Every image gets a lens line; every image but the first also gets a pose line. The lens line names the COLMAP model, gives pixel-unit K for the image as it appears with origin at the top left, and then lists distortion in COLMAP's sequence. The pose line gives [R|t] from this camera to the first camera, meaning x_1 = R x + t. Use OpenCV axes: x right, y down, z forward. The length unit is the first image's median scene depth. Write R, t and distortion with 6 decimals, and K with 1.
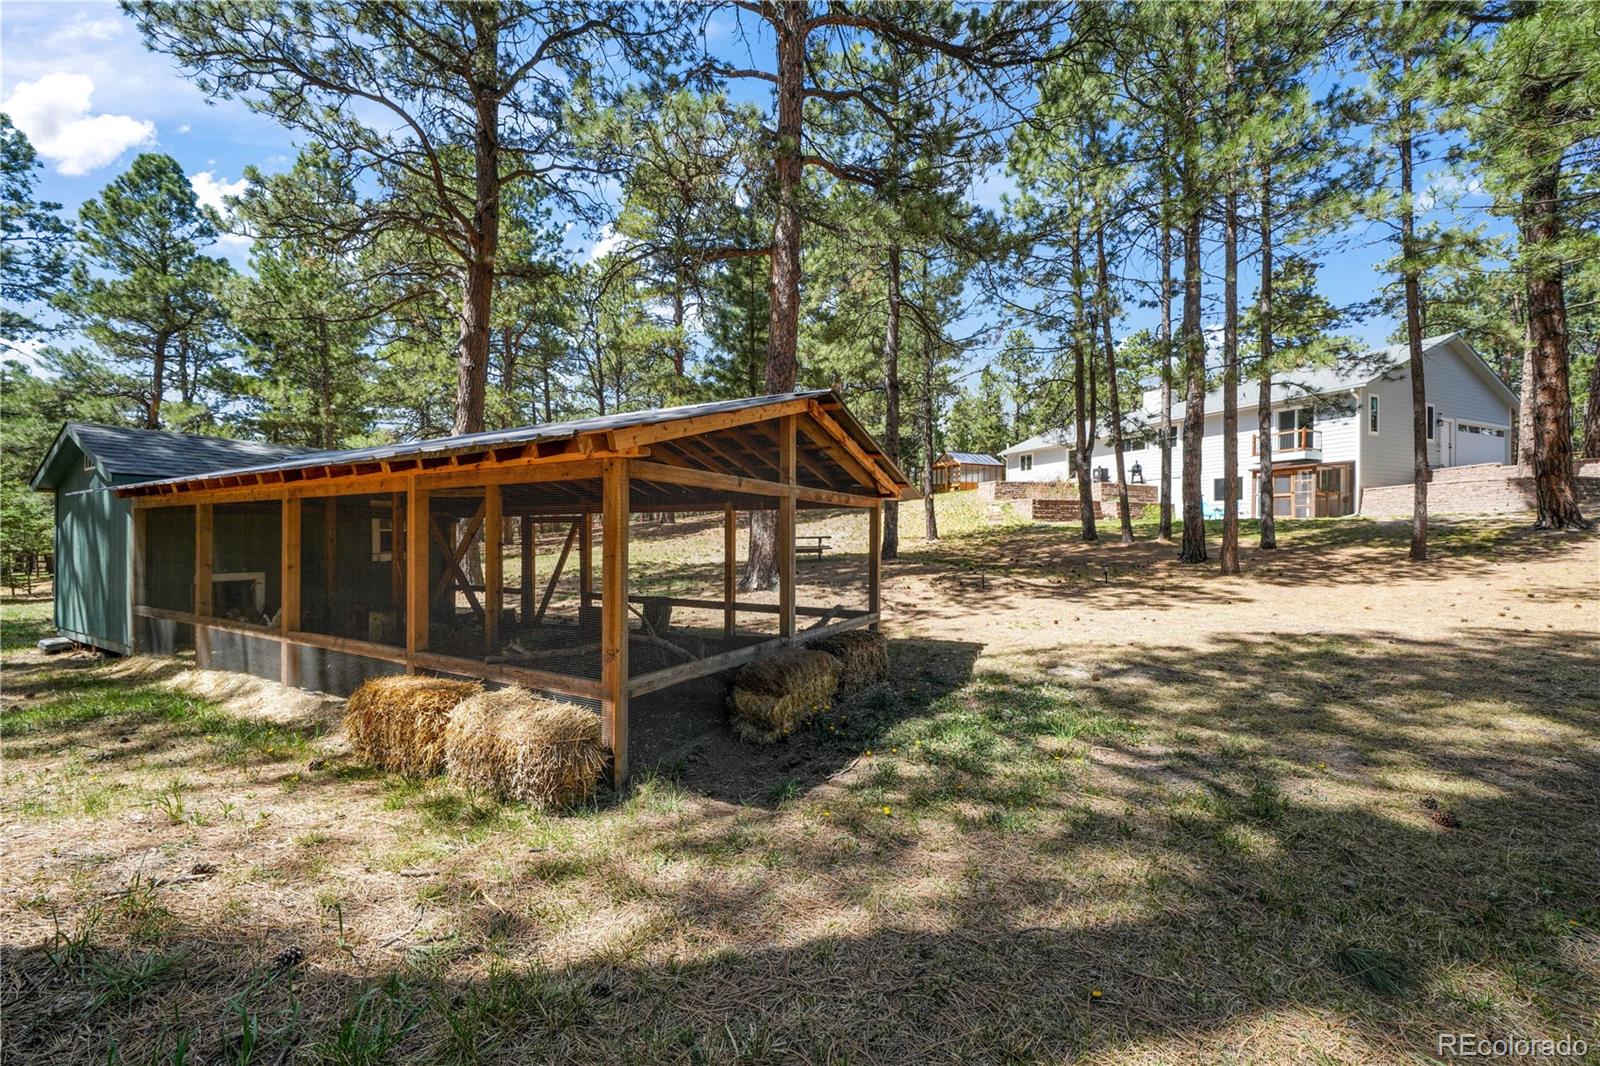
lens RADIAL K [[641.5, 0, 787.4], [0, 641.5, 532.5], [0, 0, 1]] dist [0.001850, -0.000025]
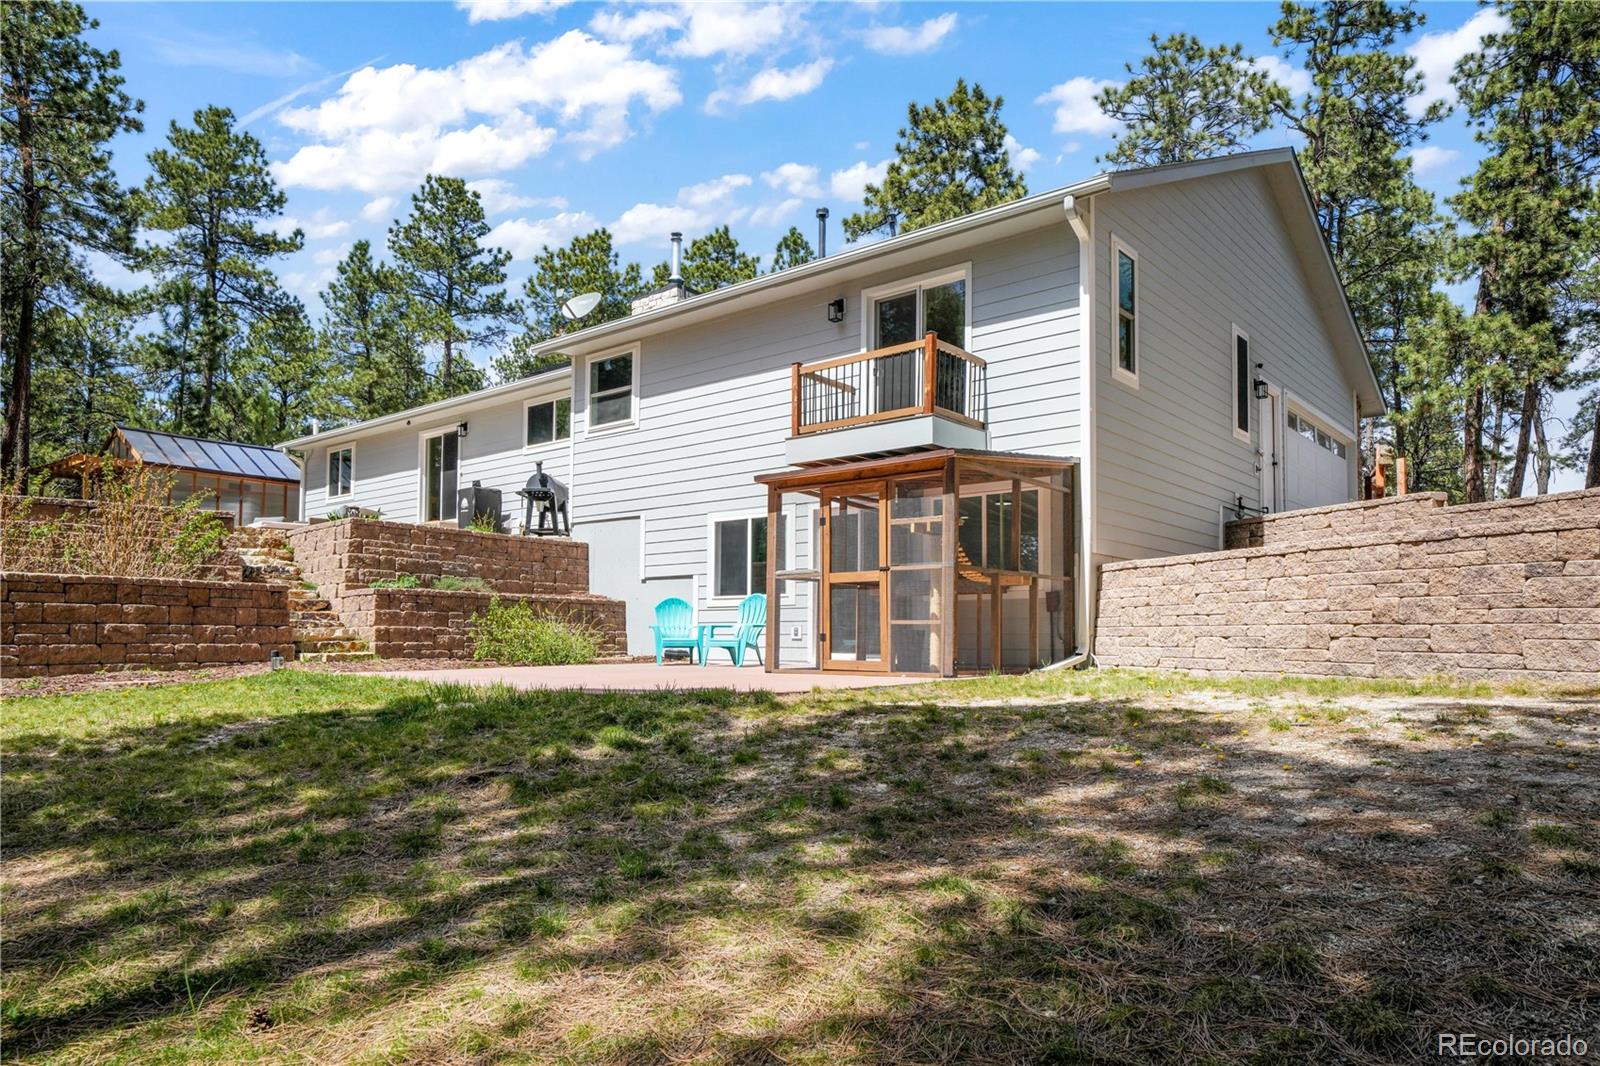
lens RADIAL K [[1045.9, 0, 804.2], [0, 1045.9, 605.2], [0, 0, 1]] dist [-0.000673, 0.000198]
pose [[0.889892, 0.014934, 0.455927, 0.531386], [-0.001727, 0.999567, -0.029369, -0.033166], [-0.456168, 0.025348, 0.889532, 0.606476]]
